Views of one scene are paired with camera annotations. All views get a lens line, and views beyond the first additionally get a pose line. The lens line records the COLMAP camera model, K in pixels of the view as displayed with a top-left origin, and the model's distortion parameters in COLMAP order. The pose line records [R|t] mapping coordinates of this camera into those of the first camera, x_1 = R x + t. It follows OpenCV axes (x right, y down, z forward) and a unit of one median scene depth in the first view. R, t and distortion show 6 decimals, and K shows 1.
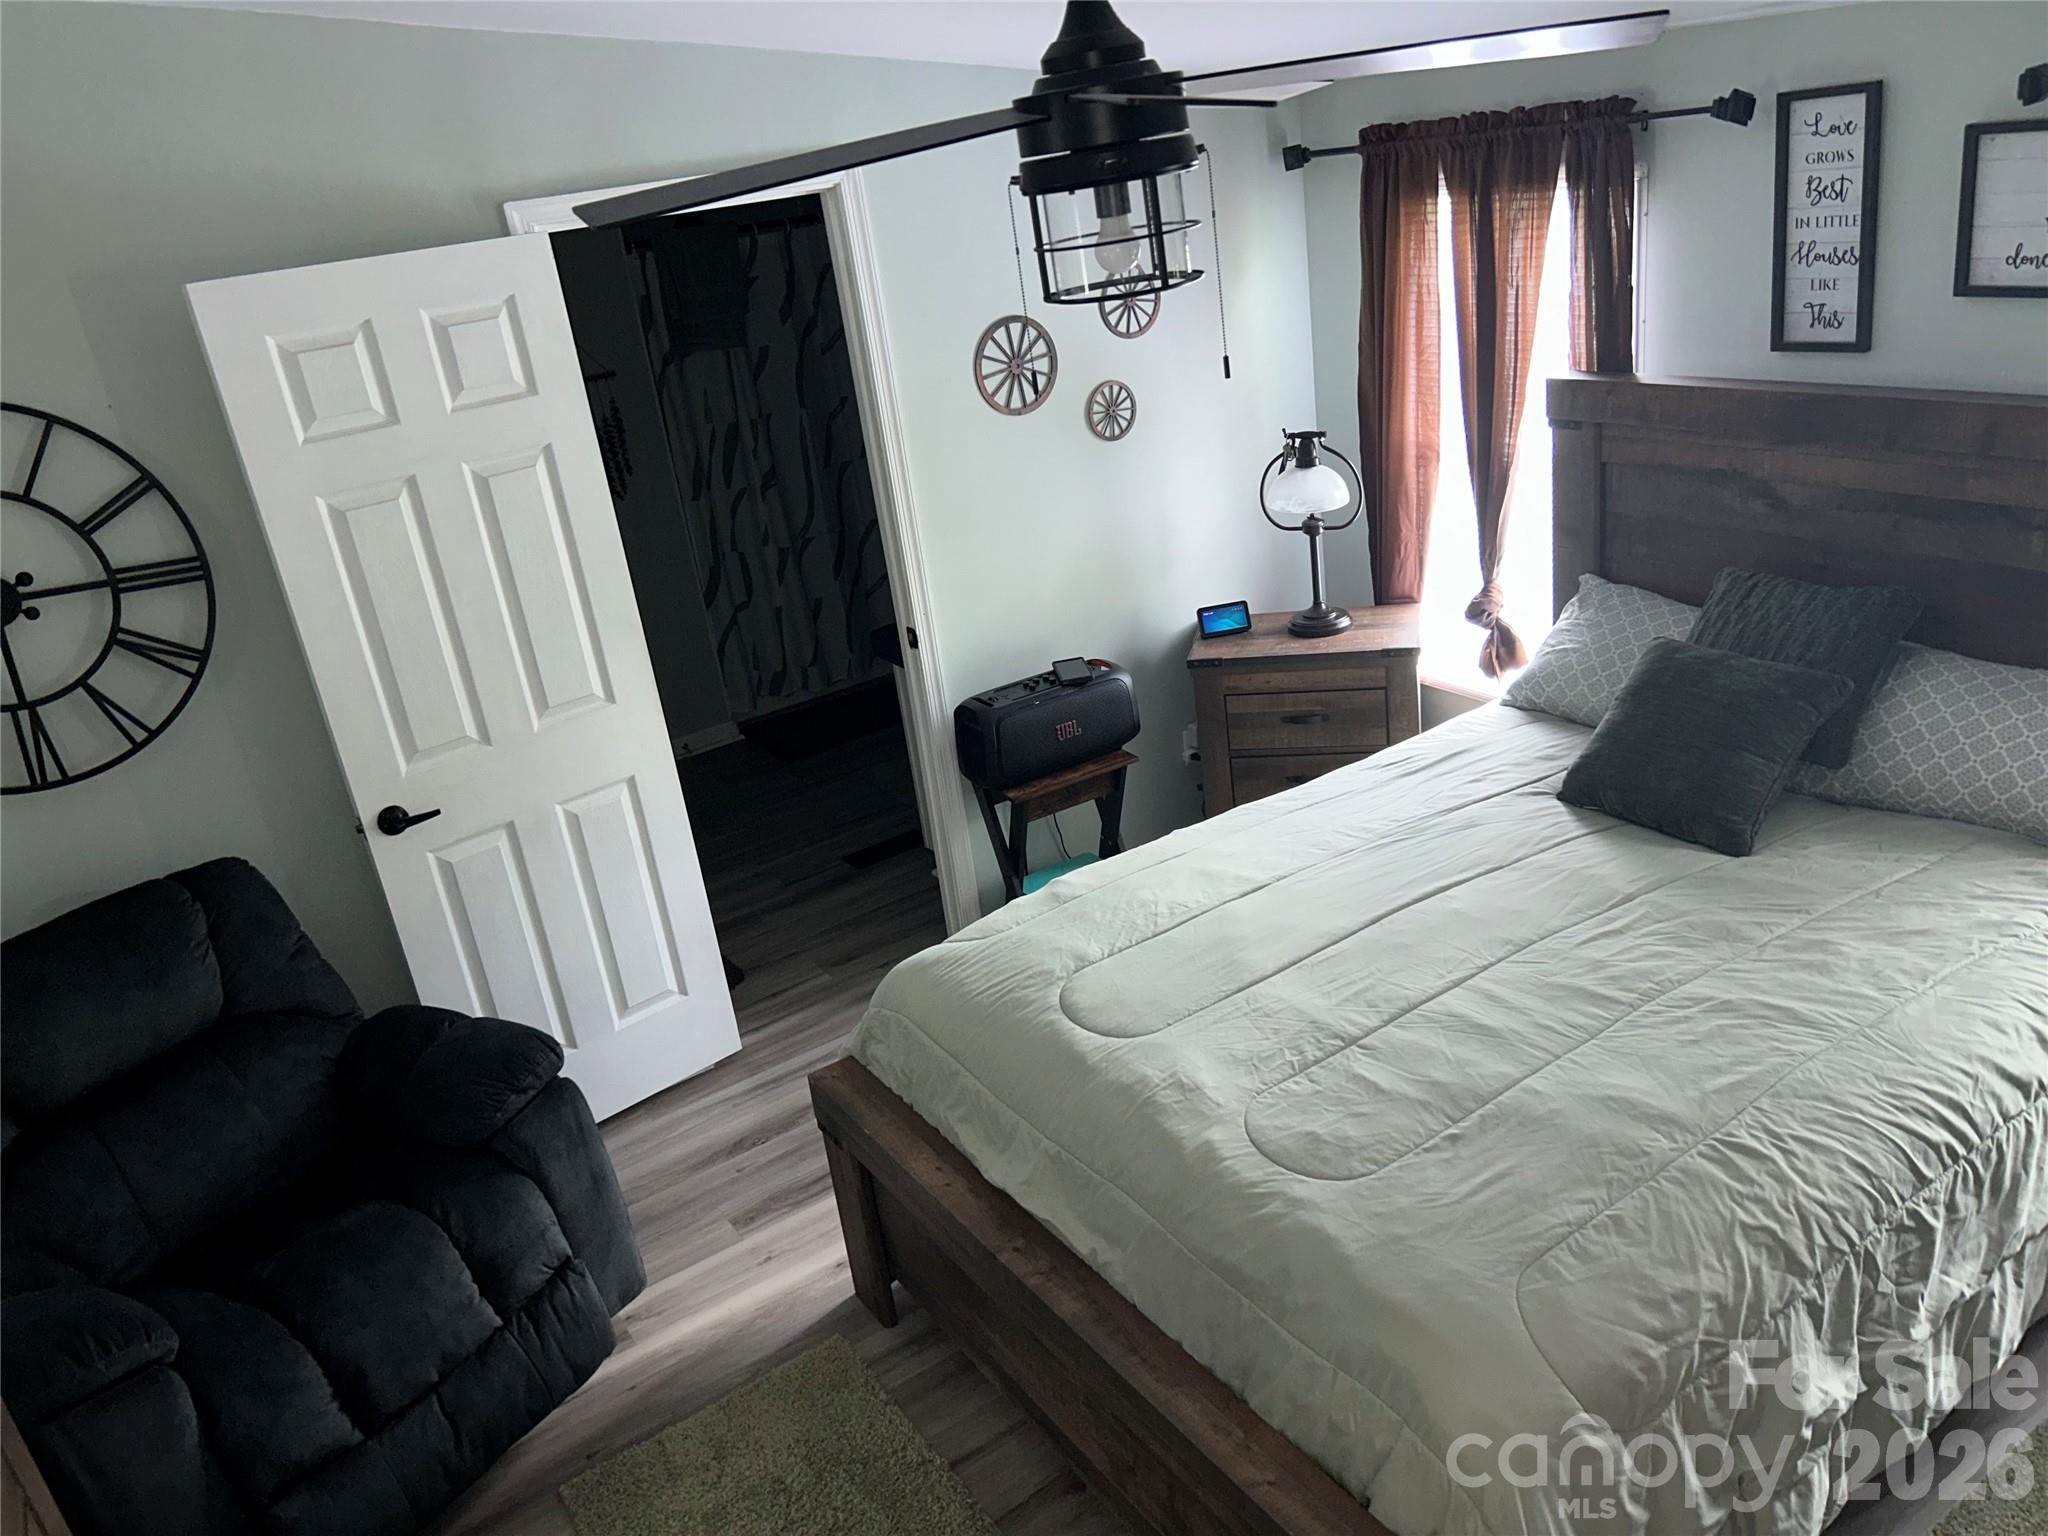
lens RADIAL K [[1541.0, 0, 1036.4], [0, 1541.0, 763.7], [0, 0, 1]] dist [0.052459, -0.053143]
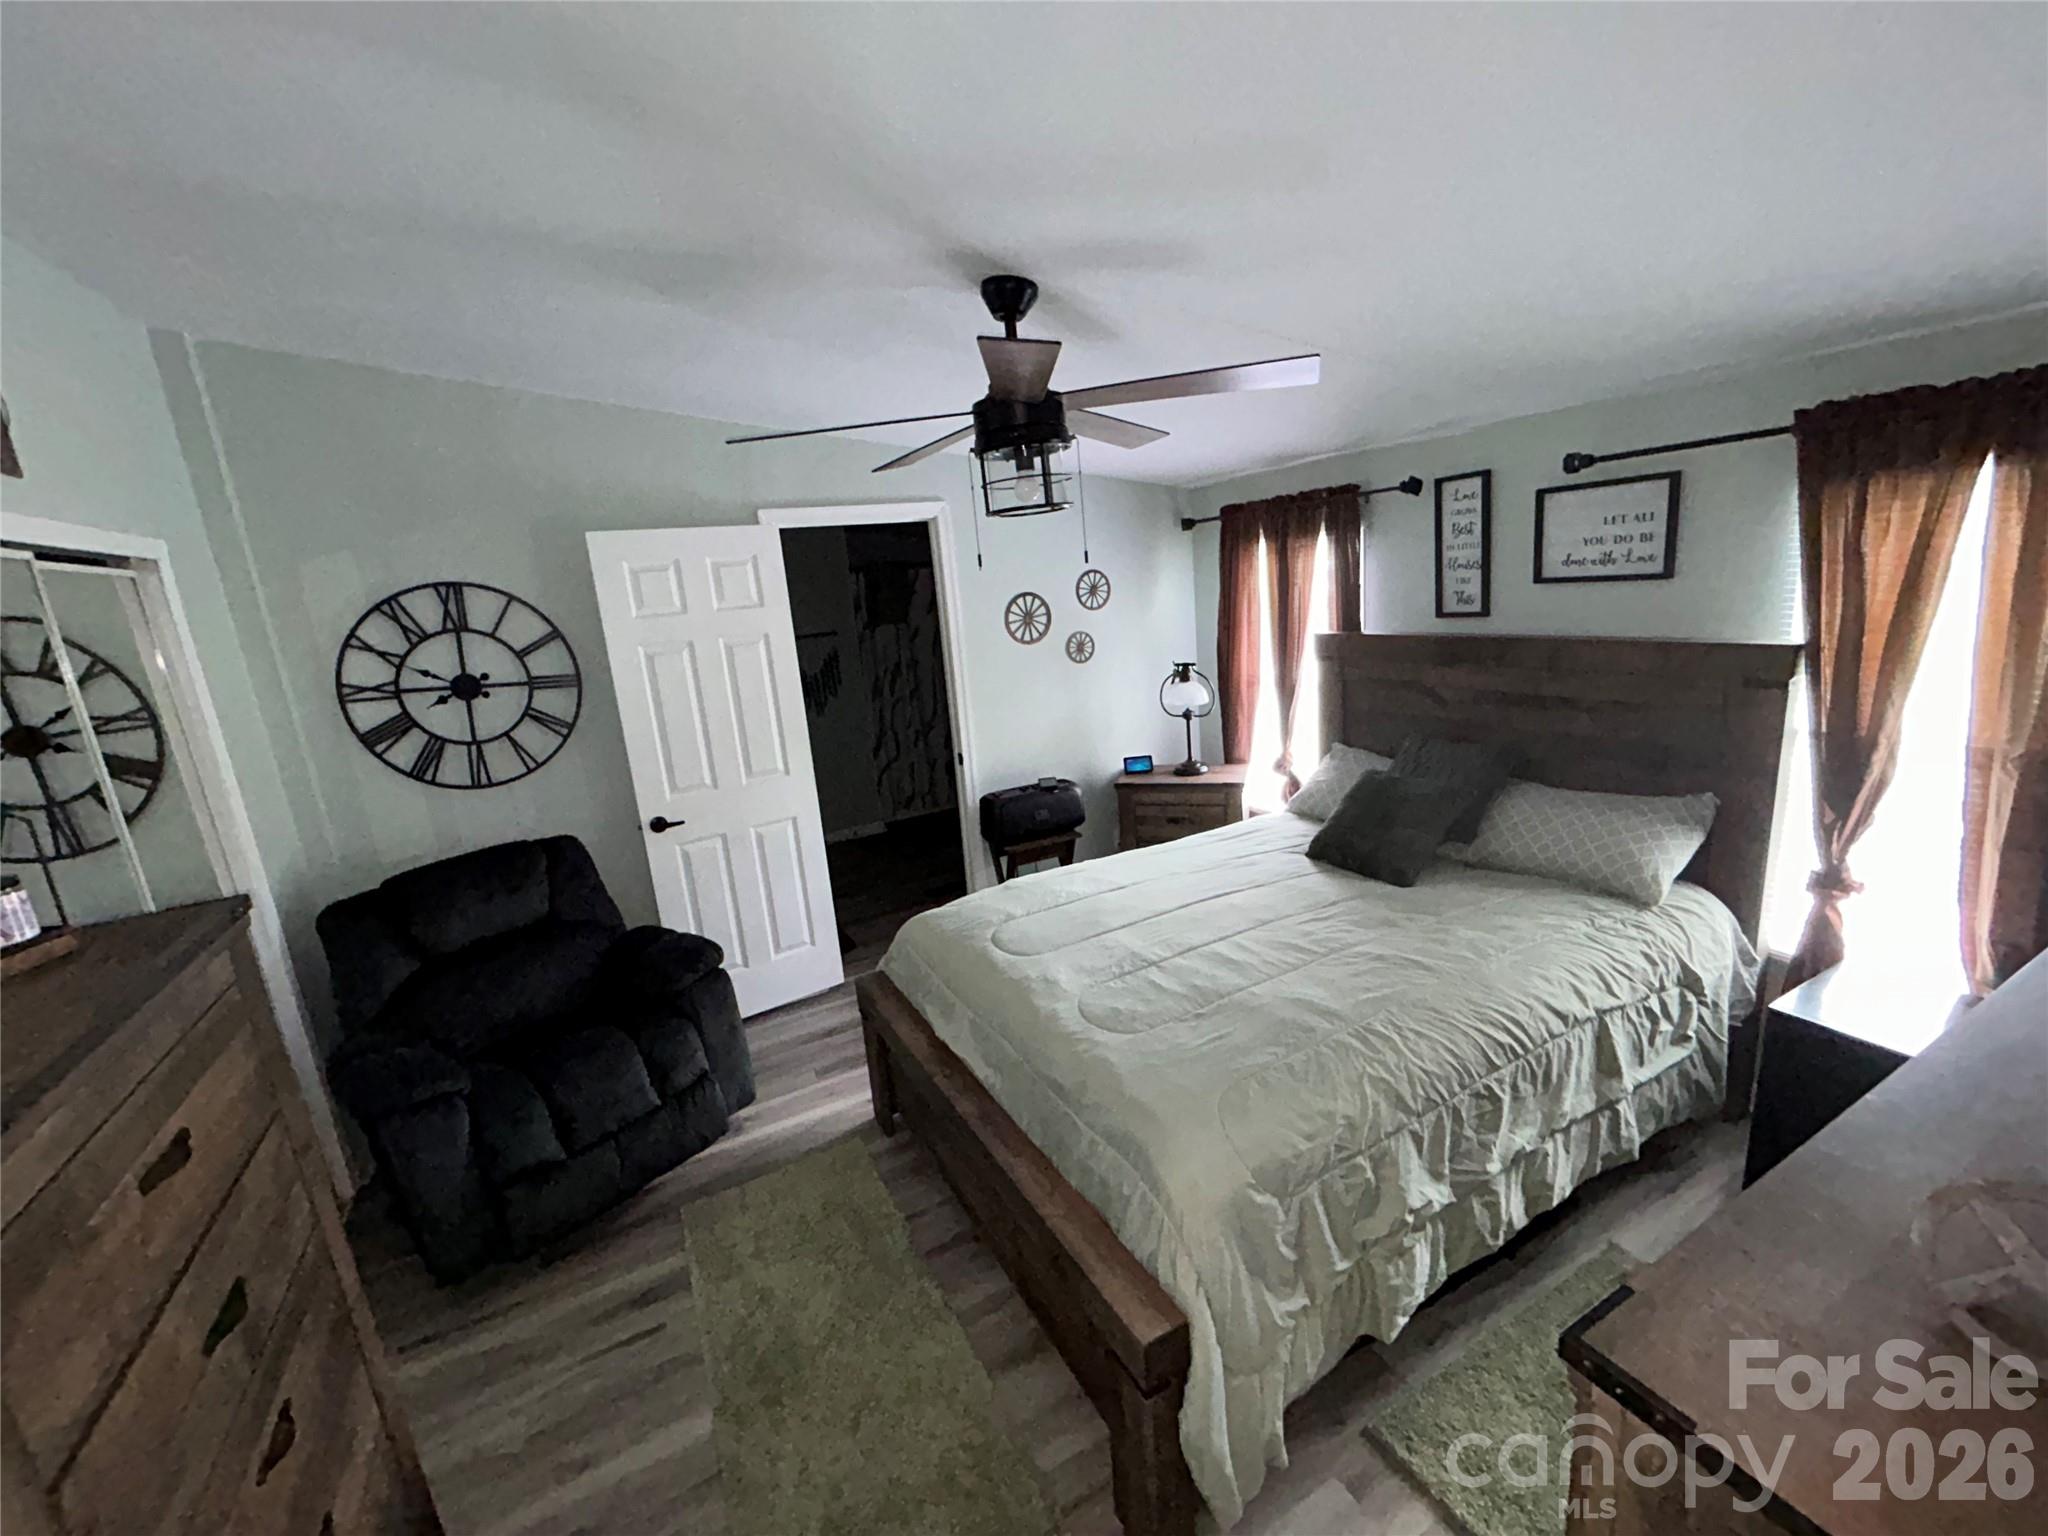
lens RADIAL K [[831.9, 0, 1022.8], [0, 831.9, 761.2], [0, 0, 1]] dist [-0.000907, 0.001366]
pose [[0.994483, 0.063632, -0.083388, 0.098225], [-0.076050, 0.984921, -0.155395, 0.089708], [0.072243, 0.160879, 0.984327, 0.055267]]
